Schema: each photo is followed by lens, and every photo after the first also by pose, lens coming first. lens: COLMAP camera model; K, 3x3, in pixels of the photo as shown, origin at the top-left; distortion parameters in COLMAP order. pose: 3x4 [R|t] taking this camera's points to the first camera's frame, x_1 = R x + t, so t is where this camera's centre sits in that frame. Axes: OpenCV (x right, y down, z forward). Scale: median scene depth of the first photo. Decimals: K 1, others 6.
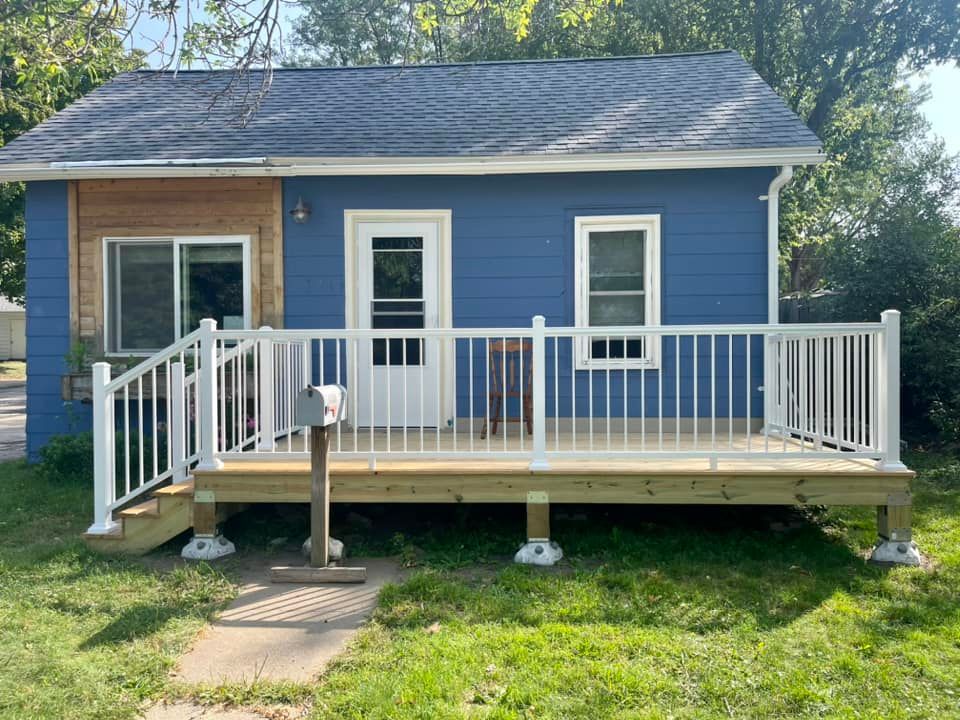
lens RADIAL K [[720.8, 0, 488.5], [0, 720.8, 359.2], [0, 0, 1]] dist [0.066552, -0.089840]
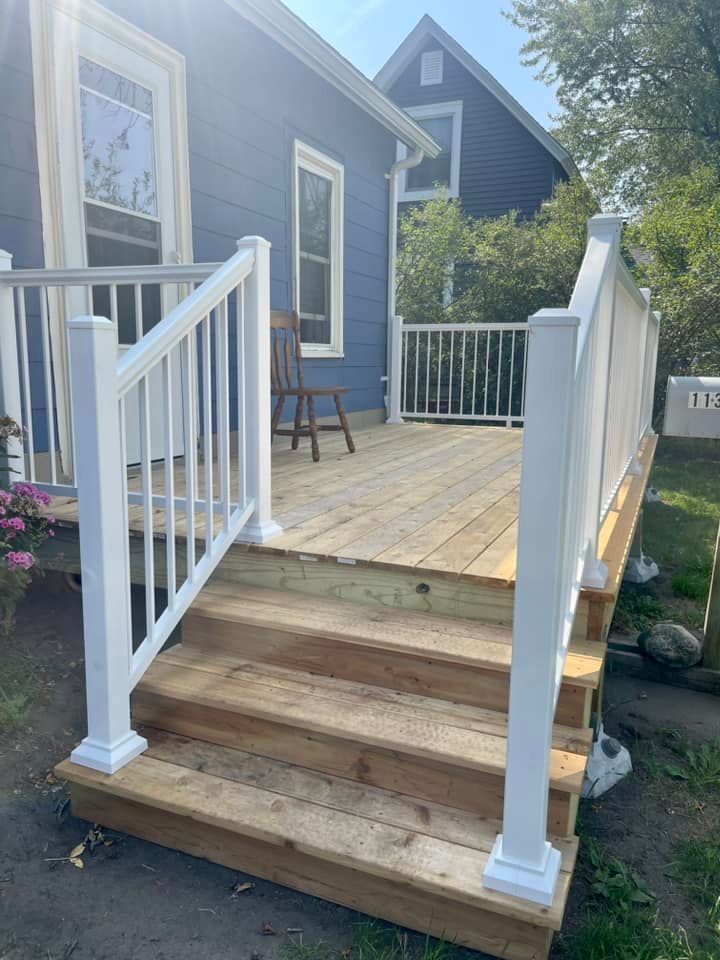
lens RADIAL K [[725.7, 0, 360.0], [0, 725.7, 480.0], [0, 0, 1]] dist [0.016360, -0.001652]
pose [[0.338252, -0.148215, 0.929311, -0.570882], [-0.018776, 0.986260, 0.164132, 0.015516], [-0.940868, -0.072967, 0.330821, 0.677092]]
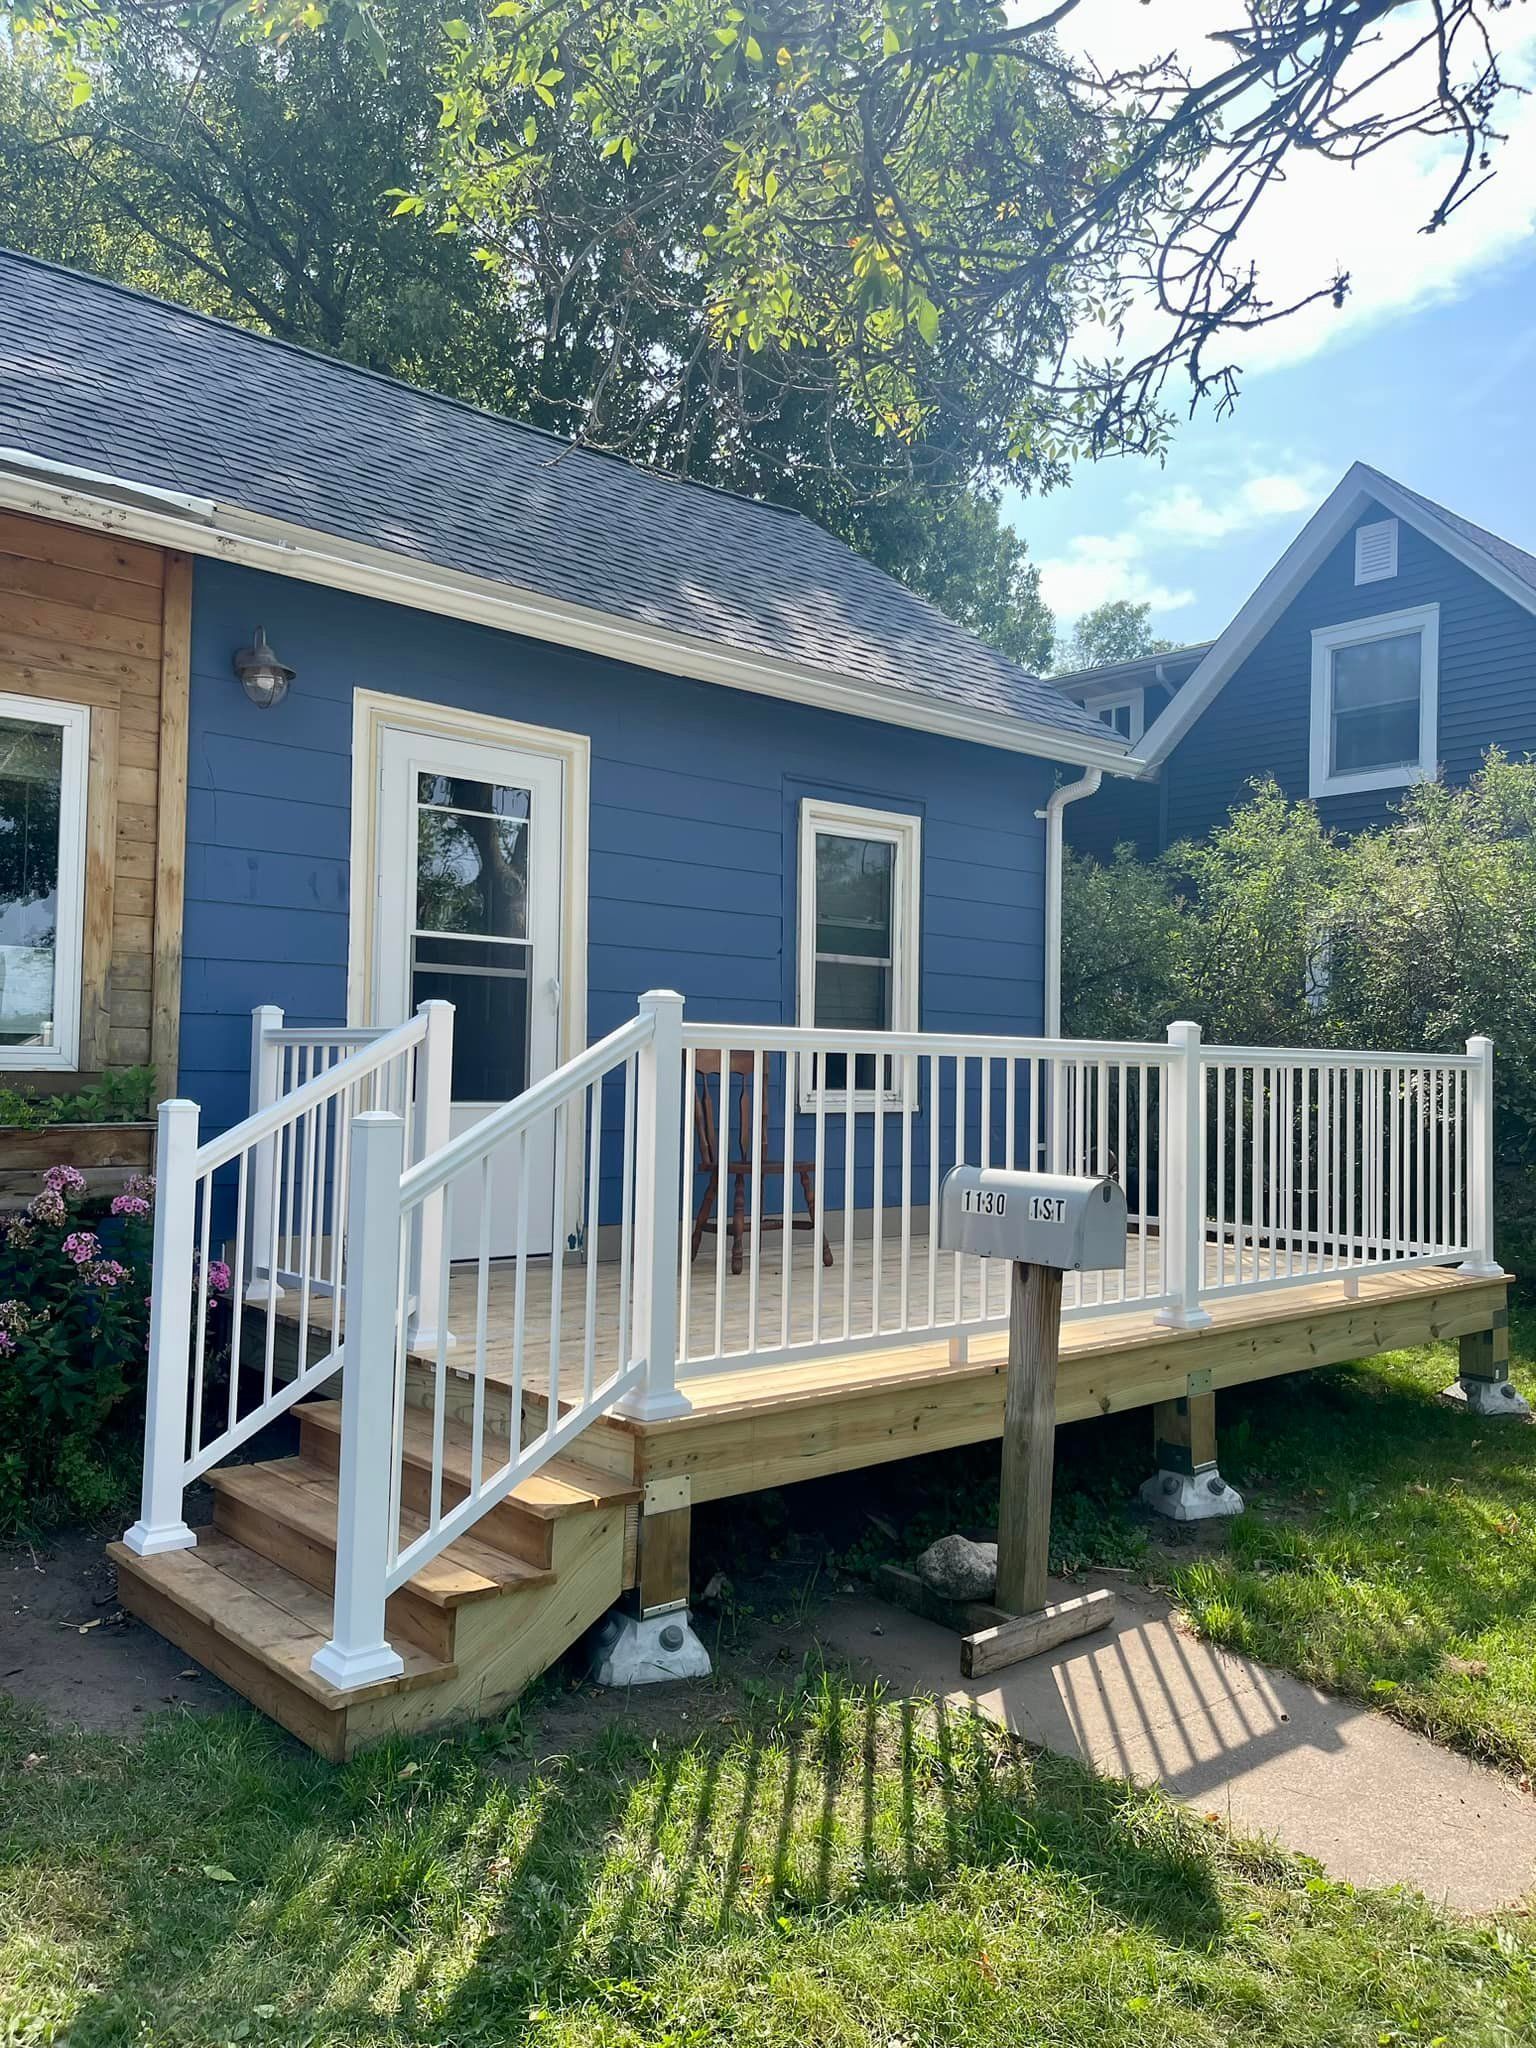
lens RADIAL K [[1537.6, 0, 763.6], [0, 1537.6, 981.8], [0, 0, 1]] dist [0.066552, -0.089840]
pose [[0.705219, 0.060015, 0.706445, -0.619969], [-0.026011, 0.997930, -0.058812, -0.012176], [-0.708512, 0.023100, 0.705320, 0.291748]]
